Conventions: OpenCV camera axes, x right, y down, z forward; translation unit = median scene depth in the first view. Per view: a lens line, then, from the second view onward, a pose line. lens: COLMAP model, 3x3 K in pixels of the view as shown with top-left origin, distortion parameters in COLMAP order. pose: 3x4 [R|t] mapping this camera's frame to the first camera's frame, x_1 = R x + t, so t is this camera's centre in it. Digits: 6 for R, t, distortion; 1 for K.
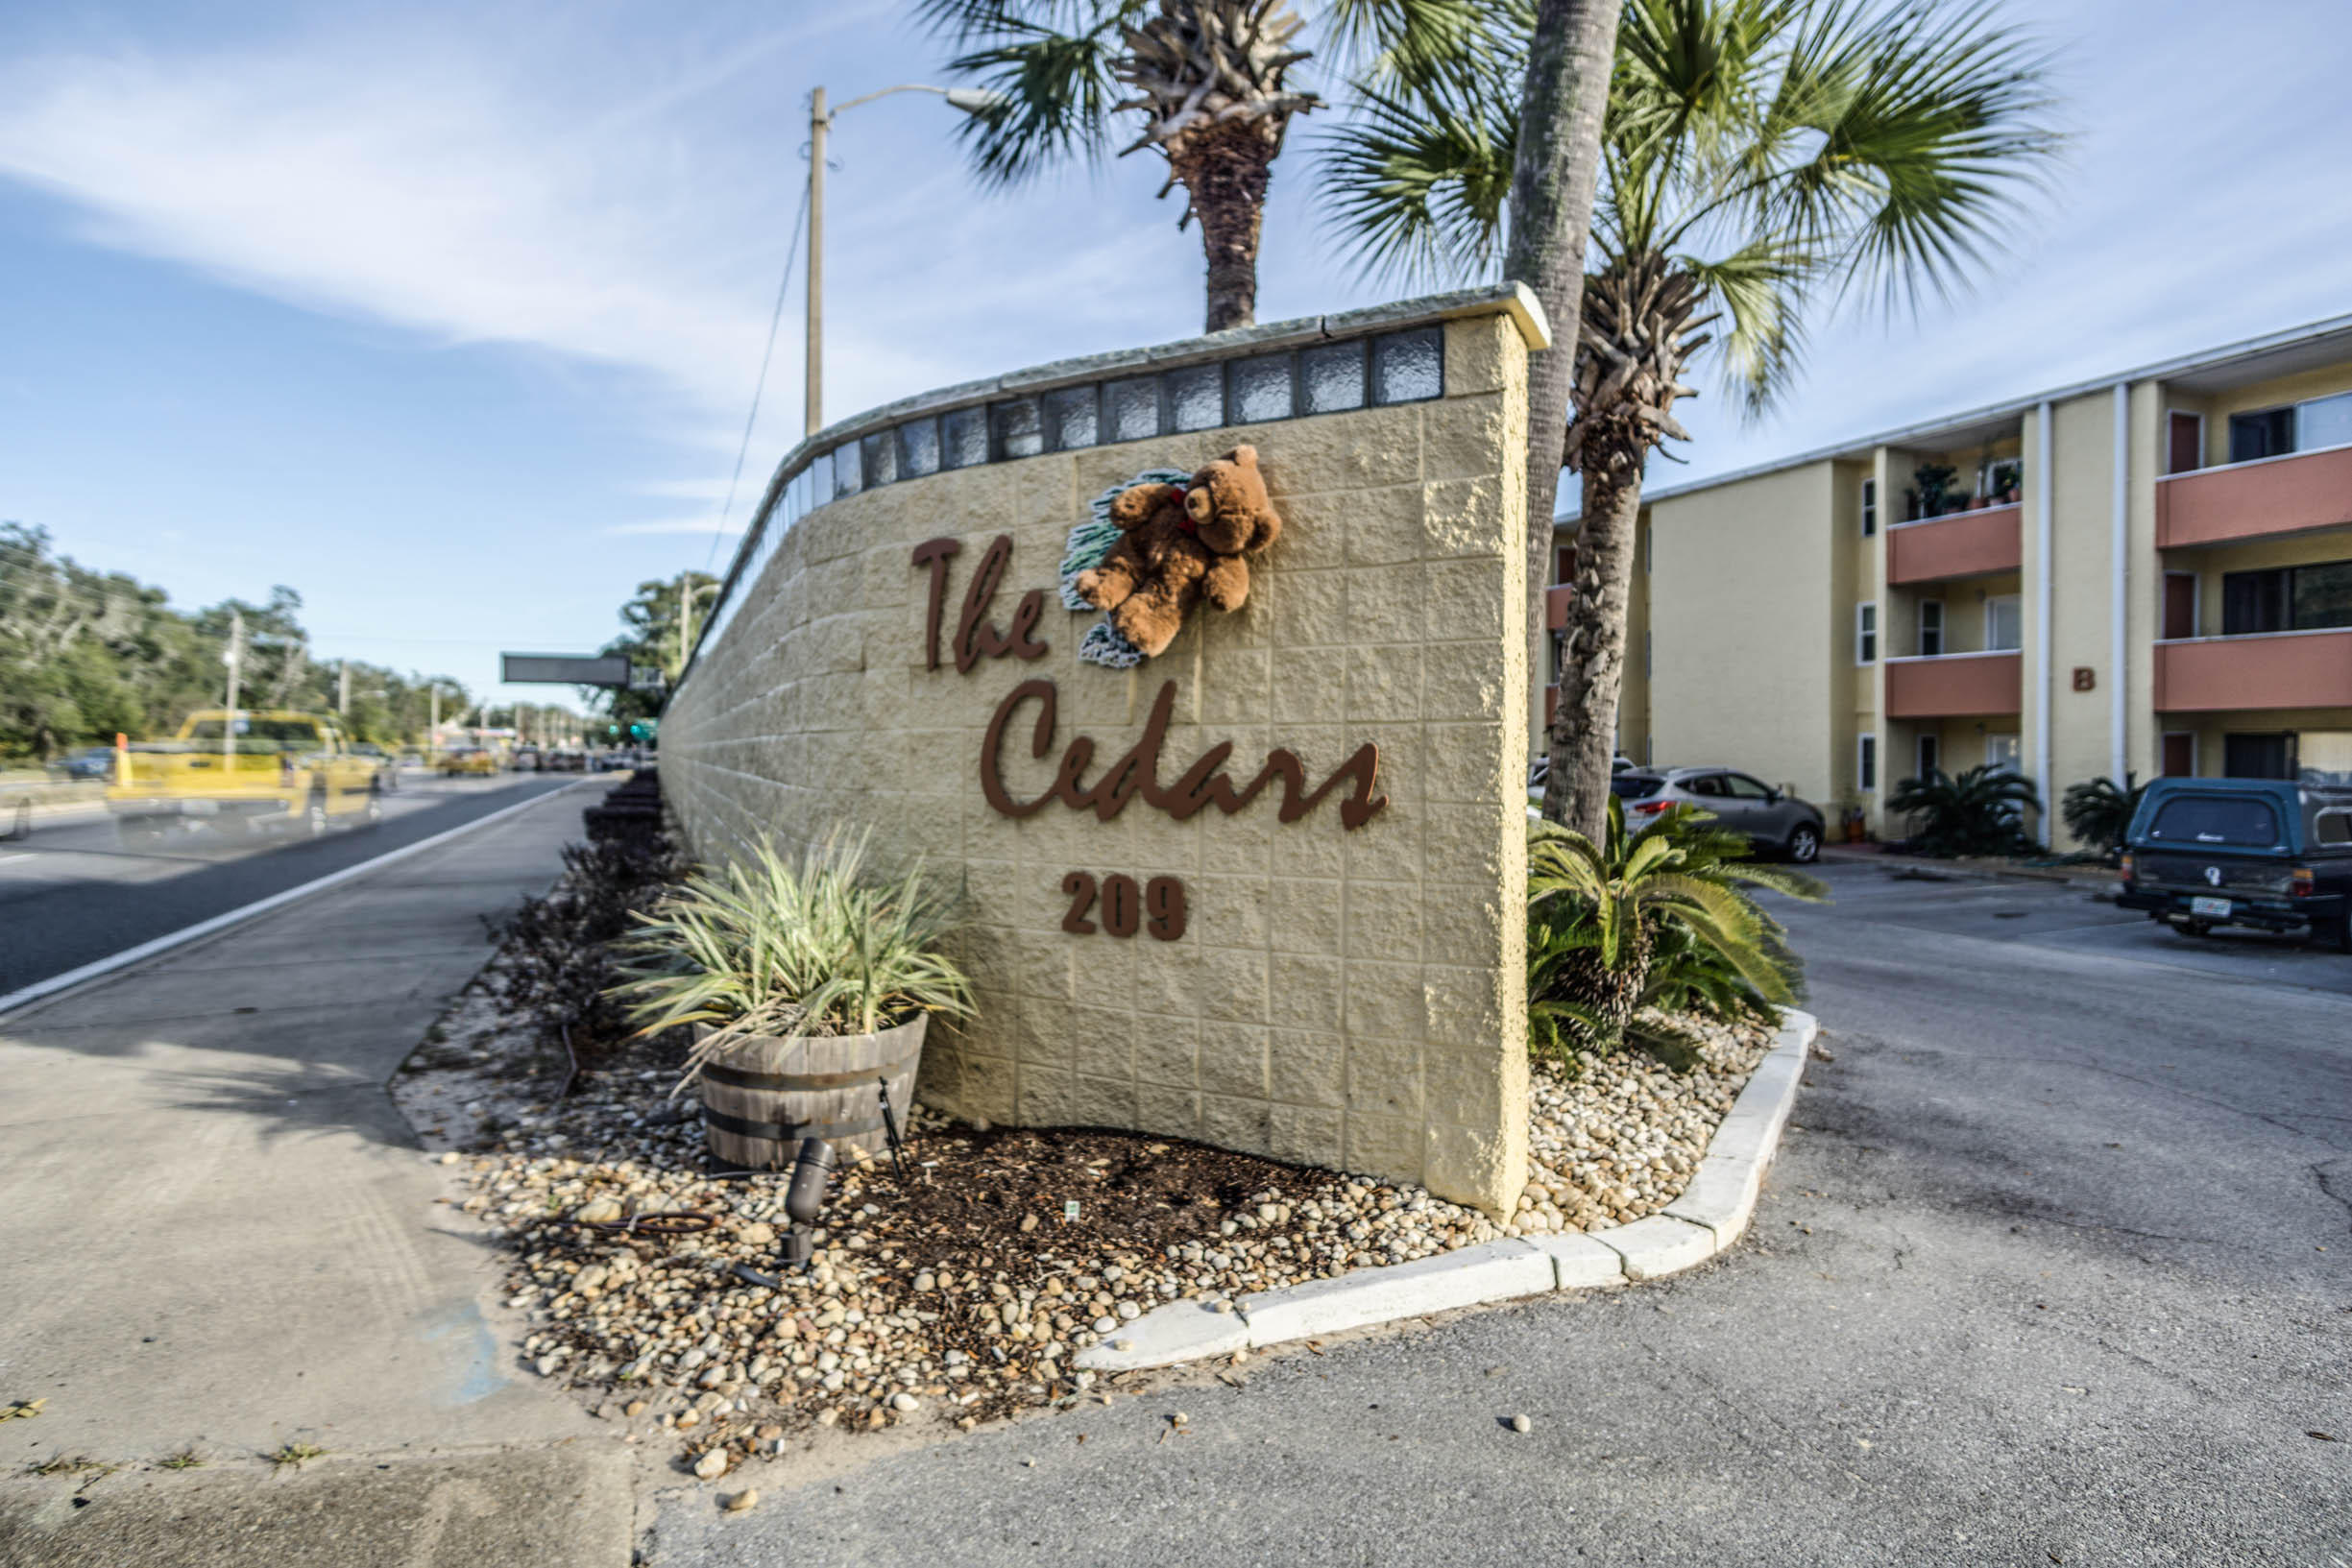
lens RADIAL K [[1372.8, 0, 1174.9], [0, 1372.8, 822.1], [0, 0, 1]] dist [-0.000298, 0.001533]
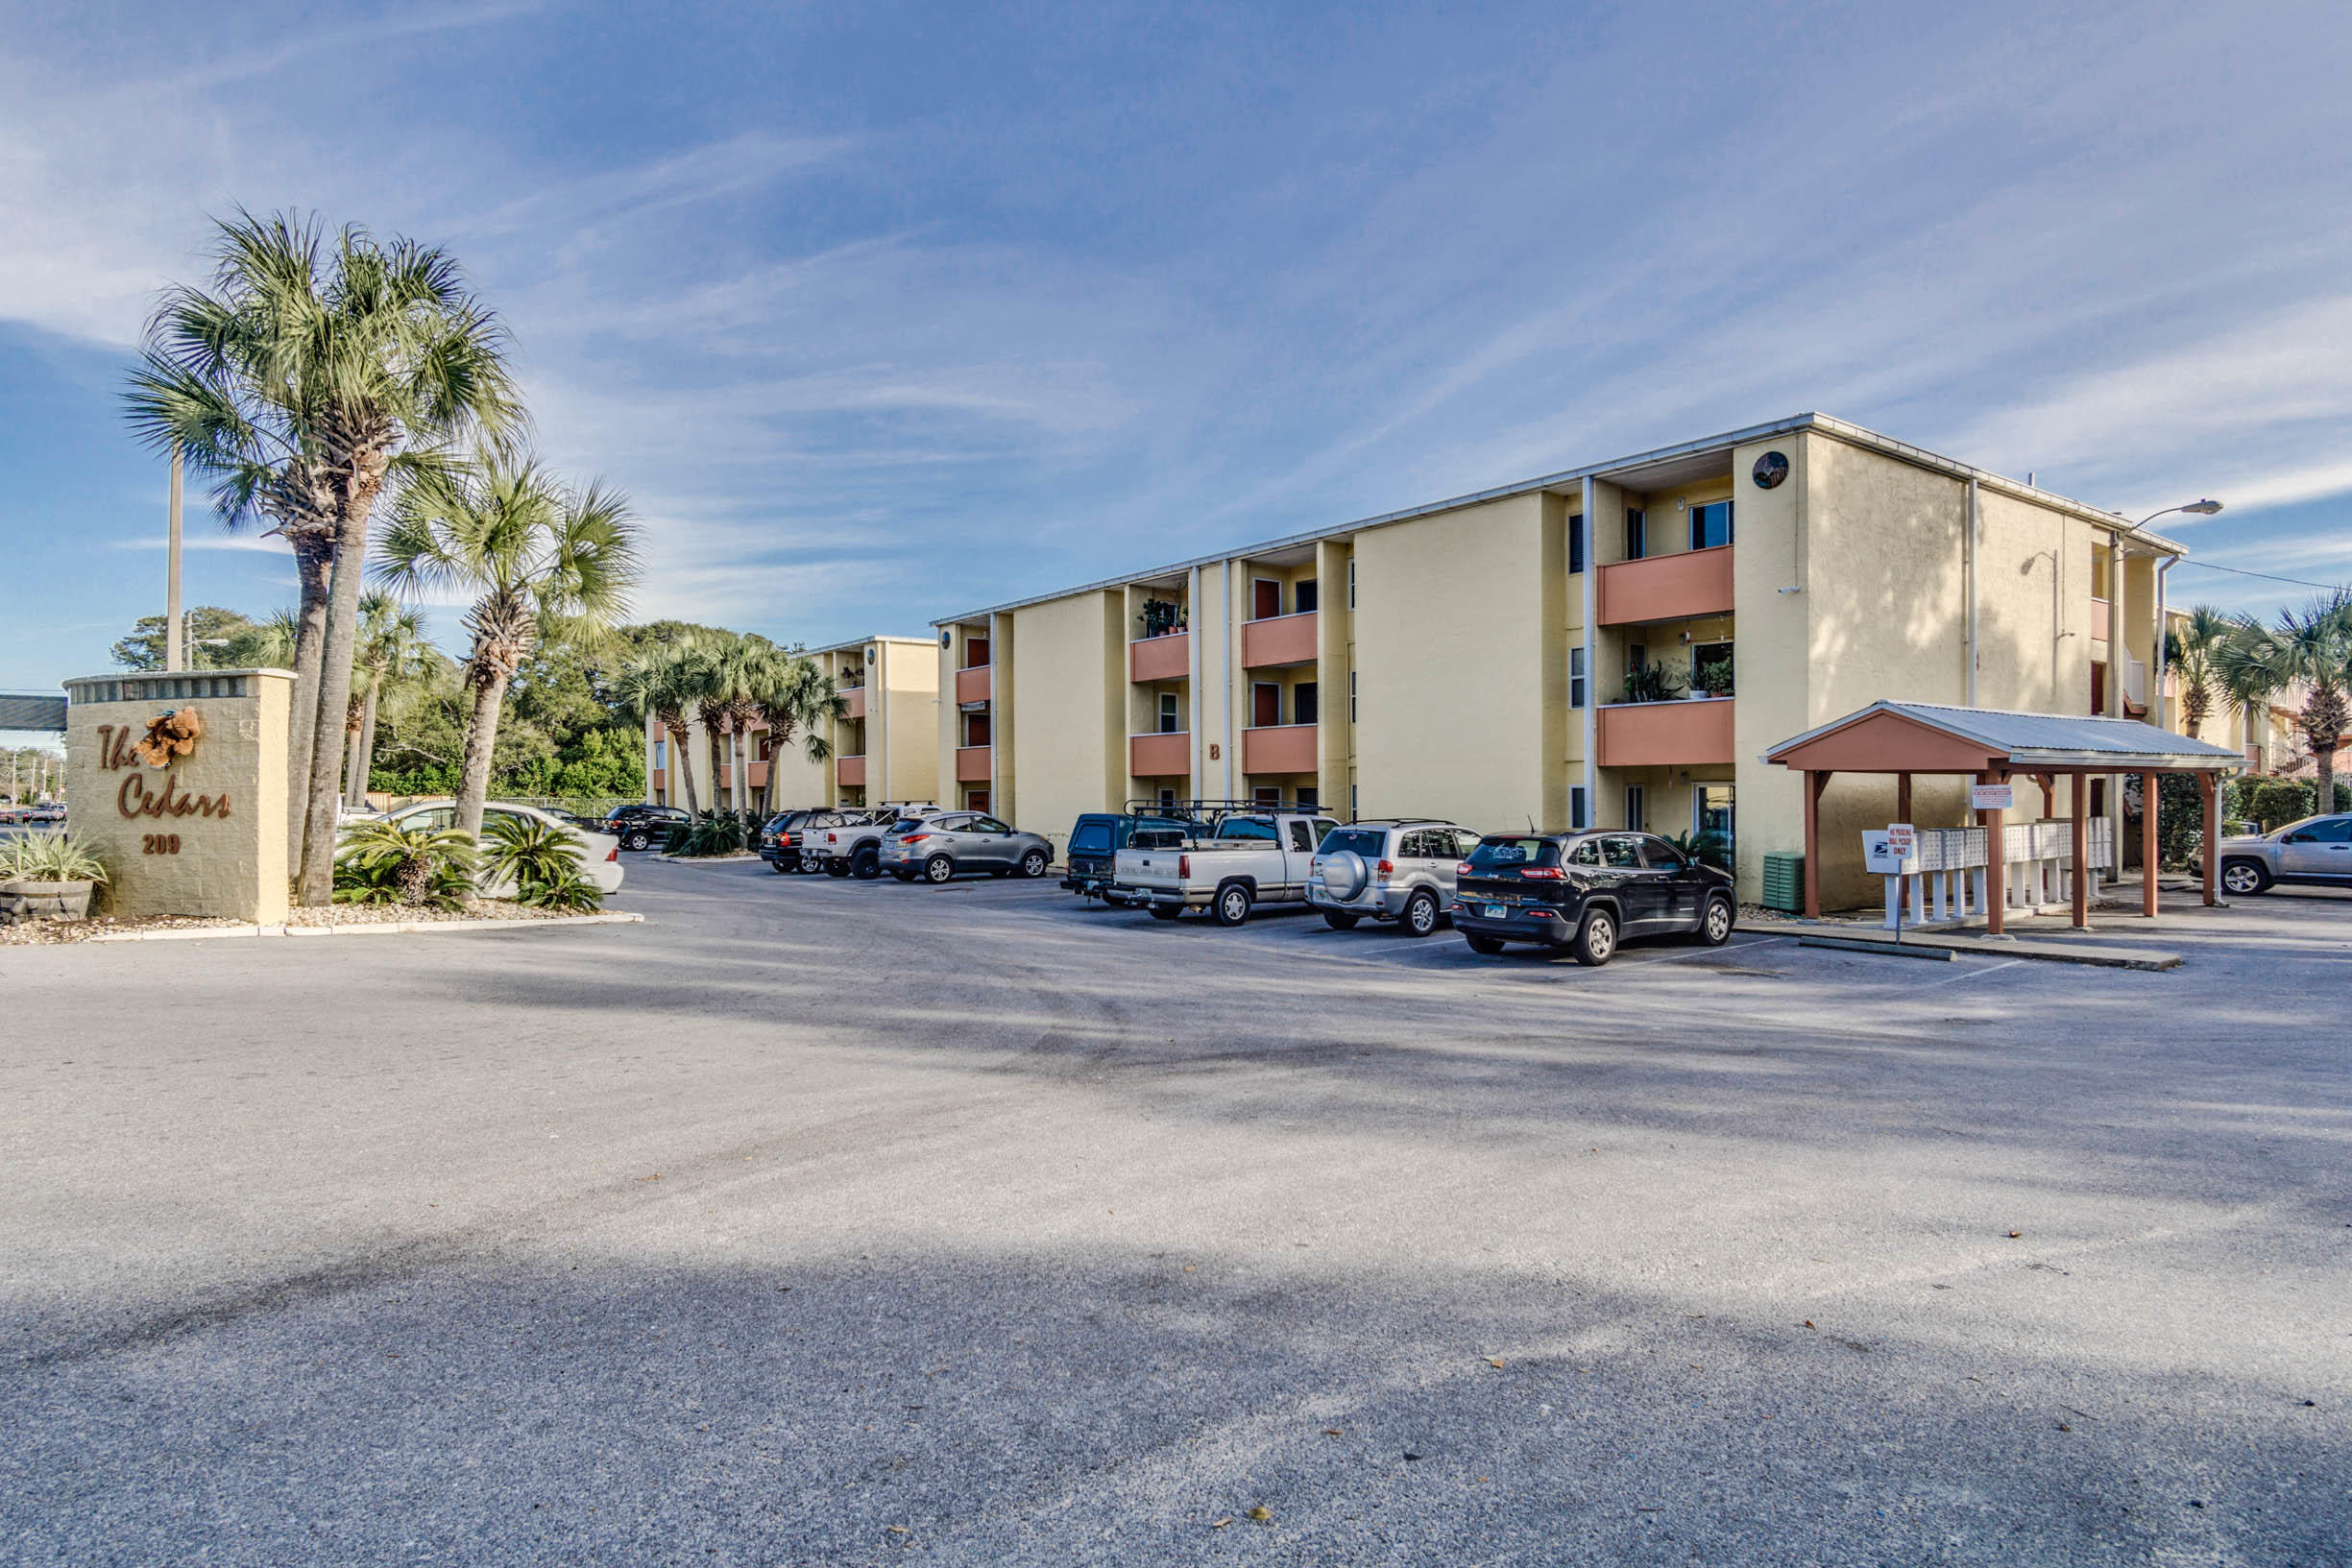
lens RADIAL K [[1372.8, 0, 1174.9], [0, 1372.8, 822.1], [0, 0, 1]] dist [-0.000298, 0.001533]
pose [[0.963989, -0.004263, 0.265909, 1.314013], [0.013972, 0.999302, -0.034633, 0.145493], [-0.265576, 0.037102, 0.963376, -2.566551]]
